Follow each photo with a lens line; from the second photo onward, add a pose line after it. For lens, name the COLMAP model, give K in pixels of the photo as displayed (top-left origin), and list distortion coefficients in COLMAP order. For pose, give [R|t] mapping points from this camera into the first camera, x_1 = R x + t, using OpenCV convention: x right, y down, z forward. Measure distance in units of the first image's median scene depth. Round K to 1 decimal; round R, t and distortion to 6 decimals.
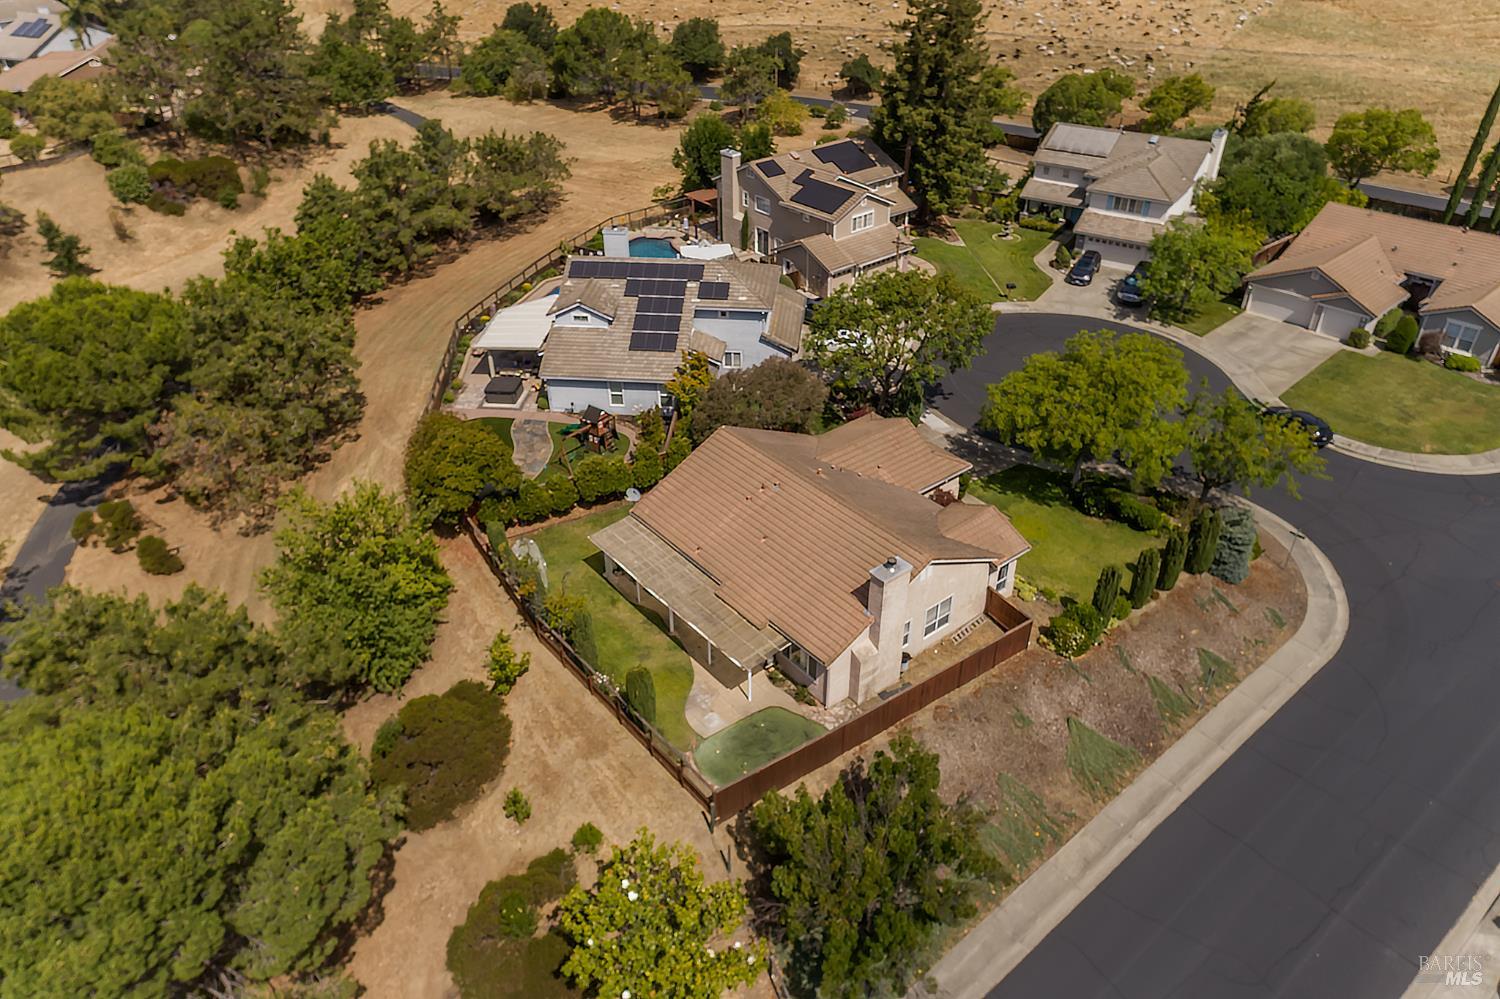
lens RADIAL K [[1068.3, 0, 739.2], [0, 1068.3, 502.9], [0, 0, 1]] dist [0.033817, 0.015832]
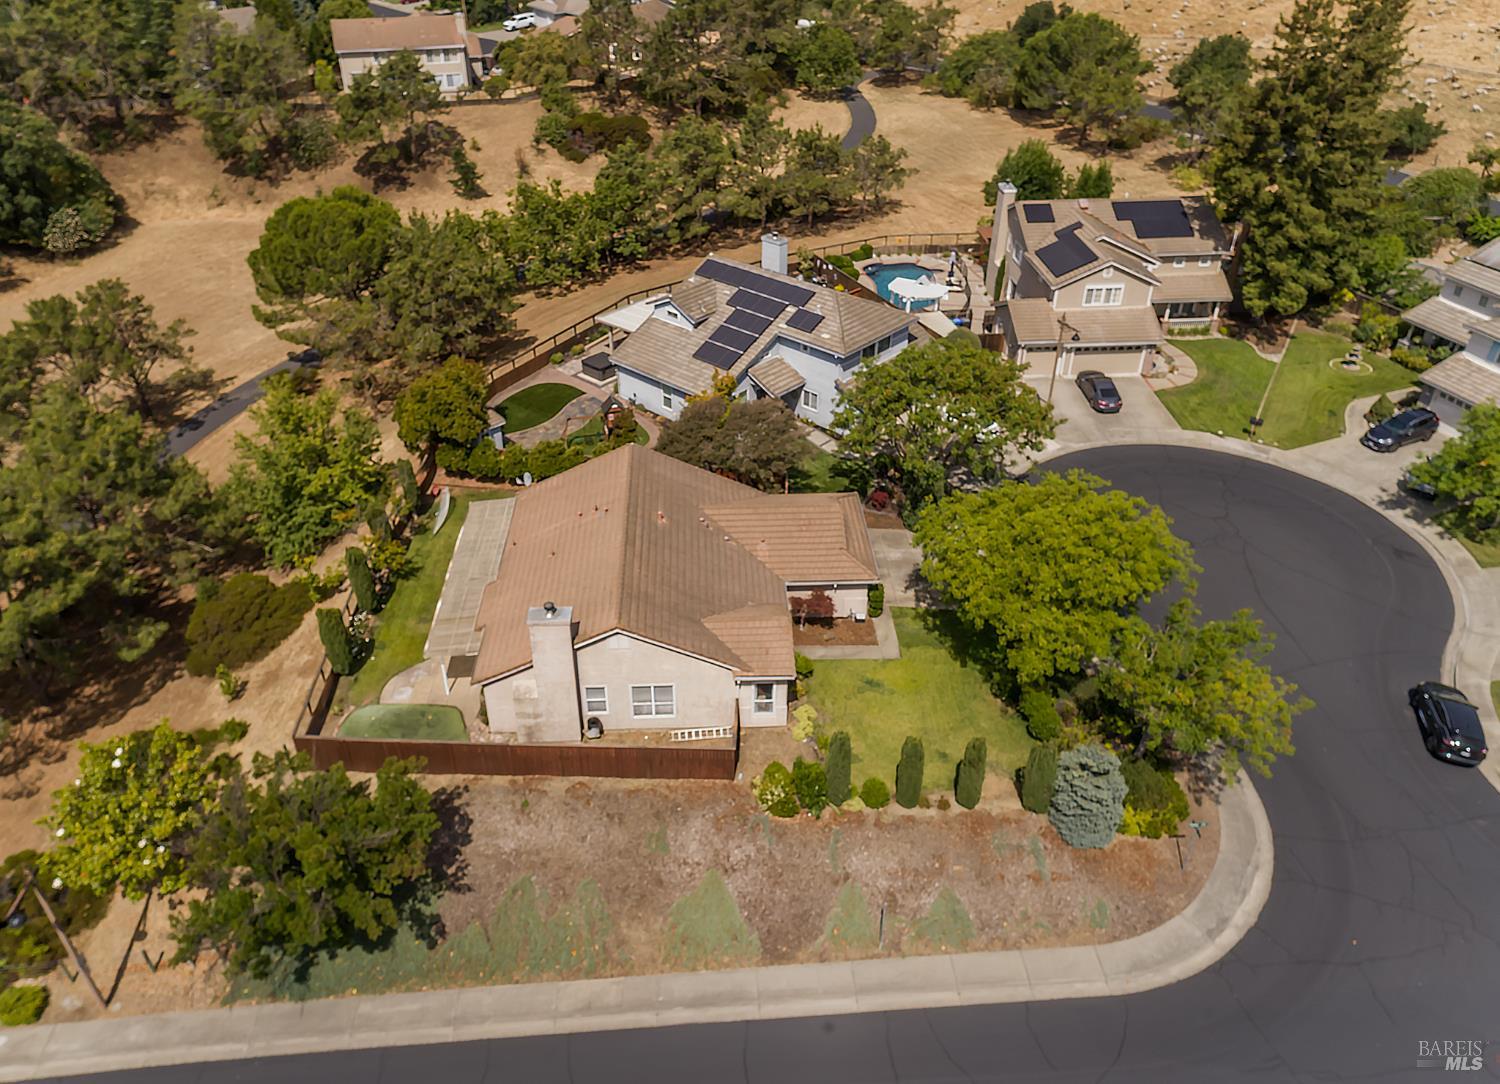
lens RADIAL K [[1149.2, 0, 686.6], [0, 1149.2, 539.2], [0, 0, 1]] dist [0.038707, 0.002059]
pose [[0.781640, 0.336204, -0.525363, 0.431005], [-0.333480, 0.937057, 0.103512, -0.083352], [0.527096, 0.094289, 0.844558, 0.123517]]
